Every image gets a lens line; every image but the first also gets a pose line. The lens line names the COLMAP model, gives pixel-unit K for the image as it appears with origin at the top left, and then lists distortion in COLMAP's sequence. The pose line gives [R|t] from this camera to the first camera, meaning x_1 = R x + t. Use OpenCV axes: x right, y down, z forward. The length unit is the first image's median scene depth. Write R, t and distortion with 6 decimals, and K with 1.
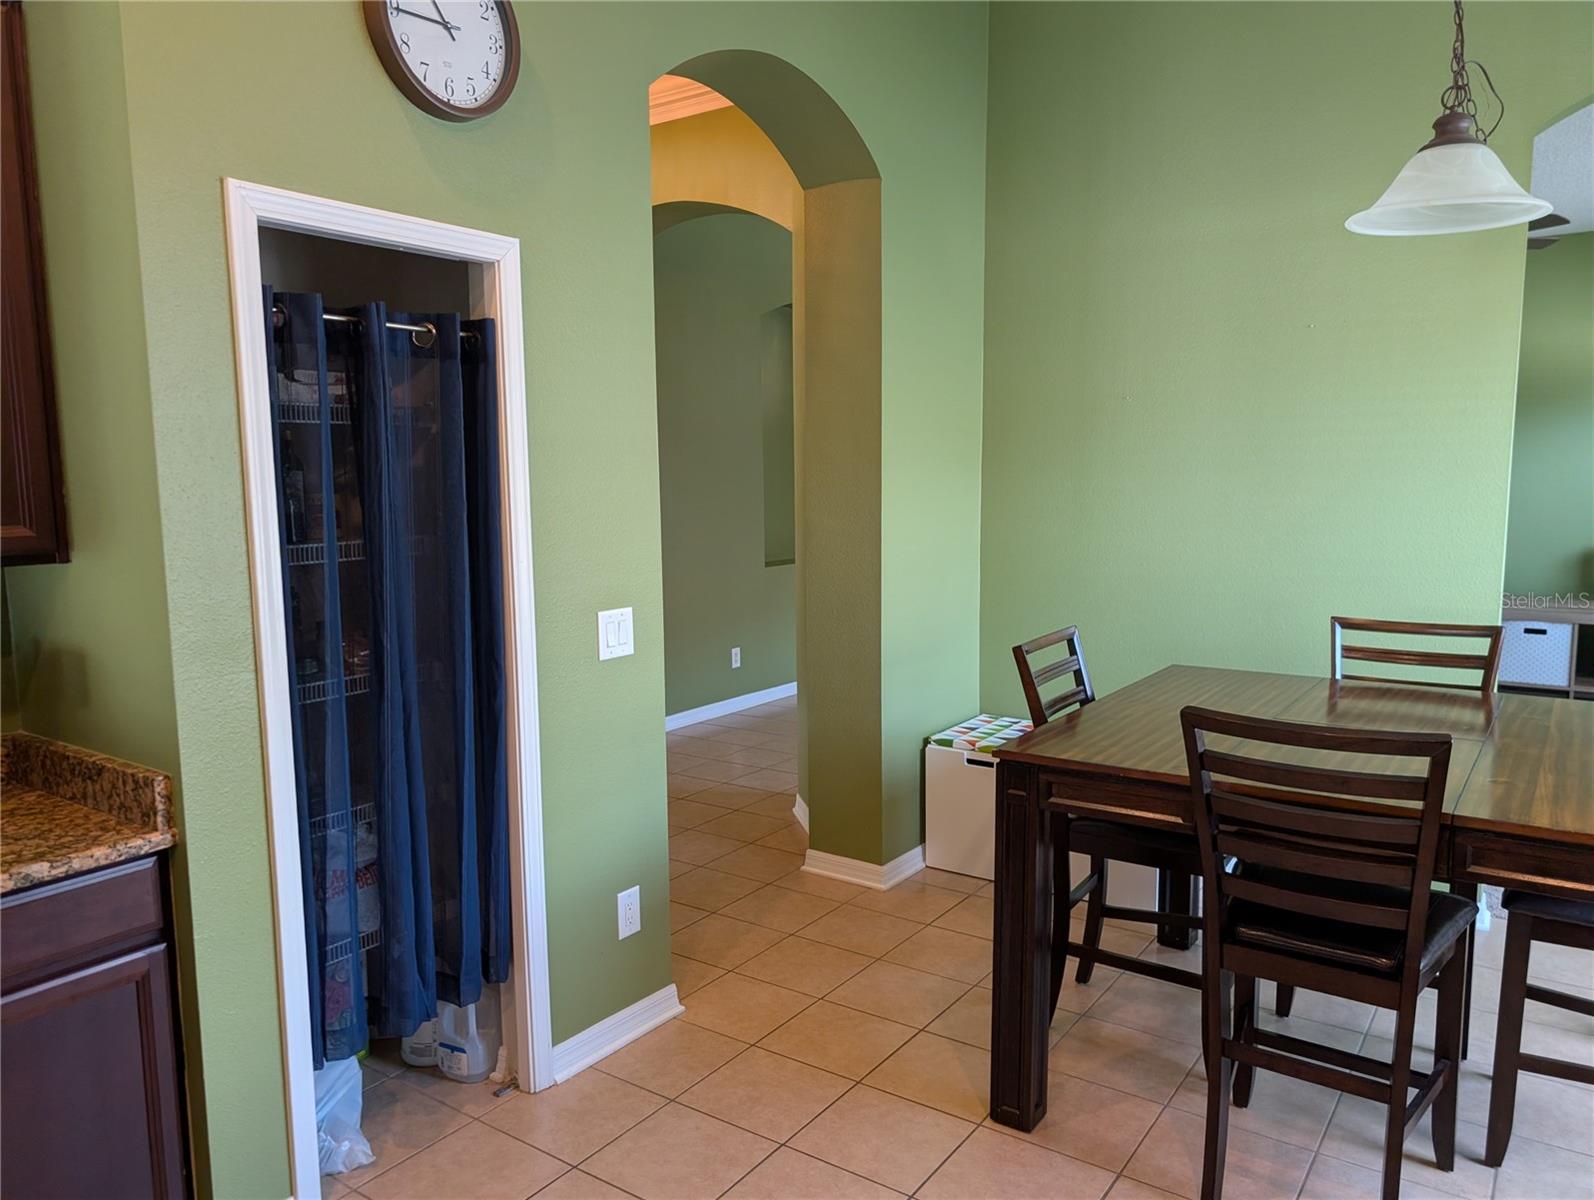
lens RADIAL K [[1147.0, 0, 765.8], [0, 1147.0, 612.4], [0, 0, 1]] dist [0.019447, -0.018153]
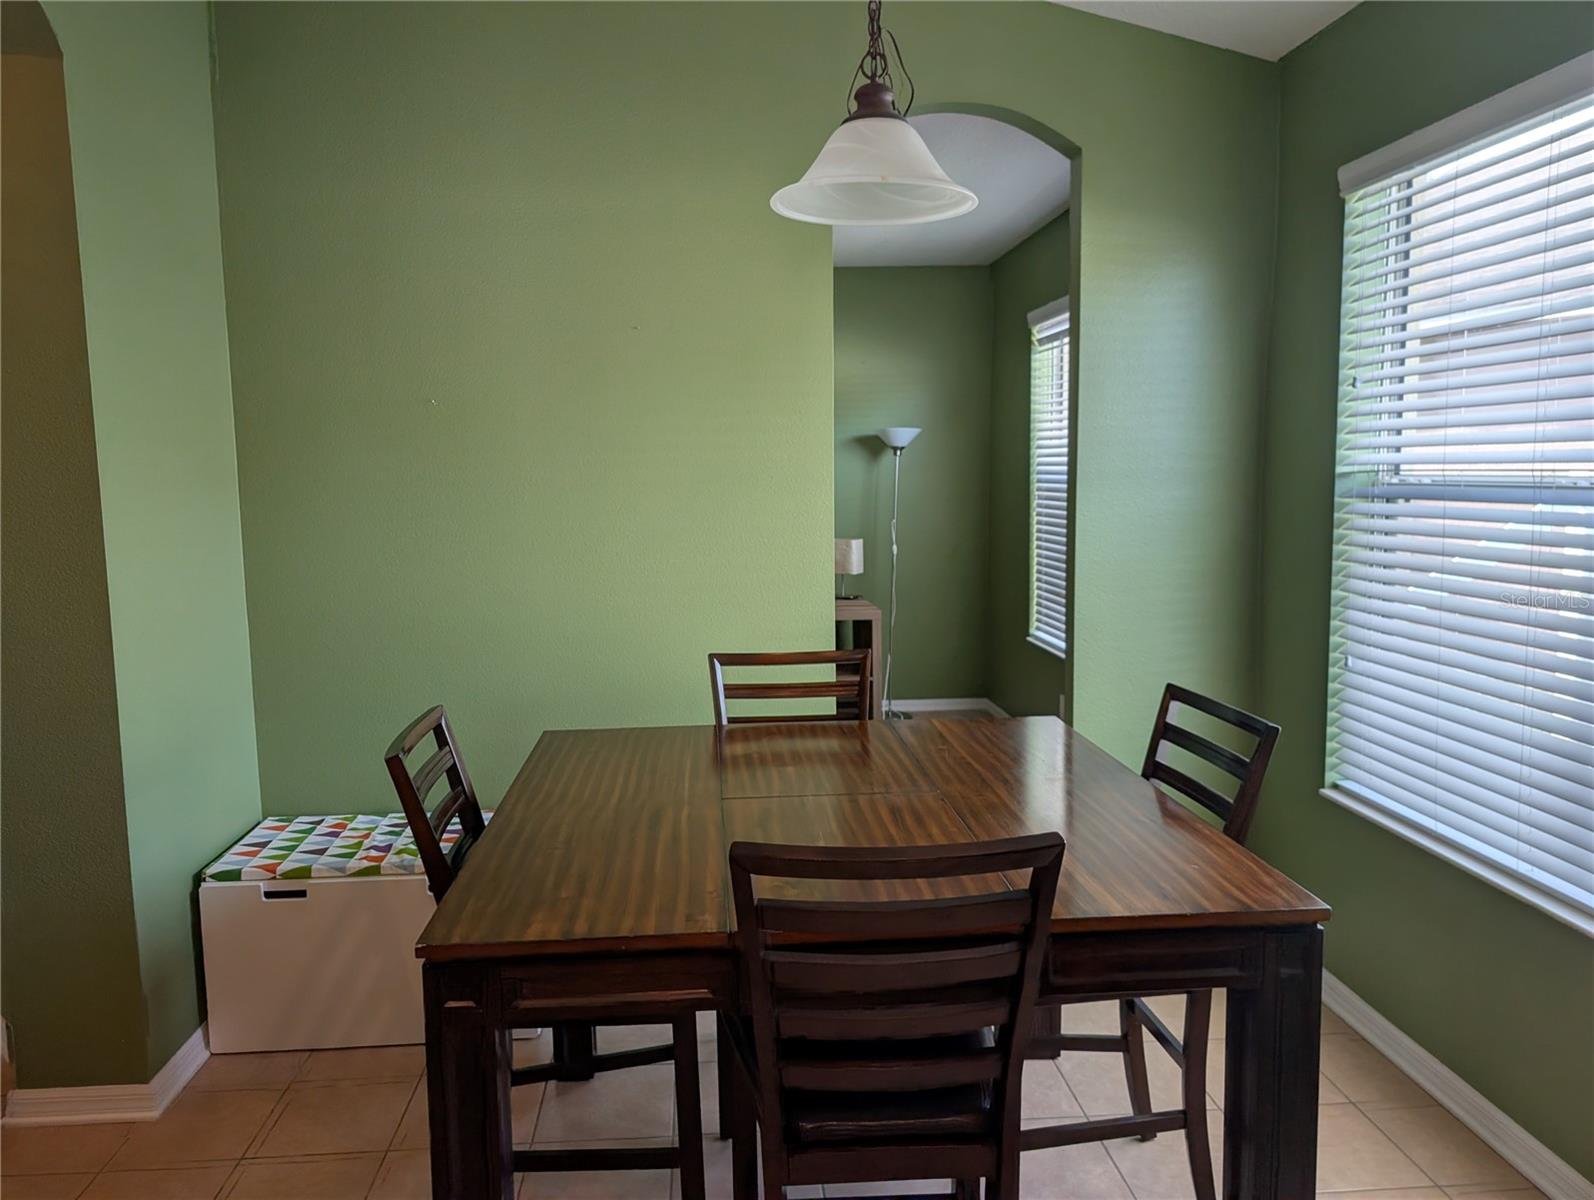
lens RADIAL K [[1147.0, 0, 775.0], [0, 1147.0, 587.7], [0, 0, 1]] dist [0.019447, -0.018153]
pose [[0.772963, -0.070473, 0.630525, -0.020666], [0.089453, 0.995990, 0.001660, -0.037027], [-0.628113, 0.055120, 0.776167, 0.232009]]
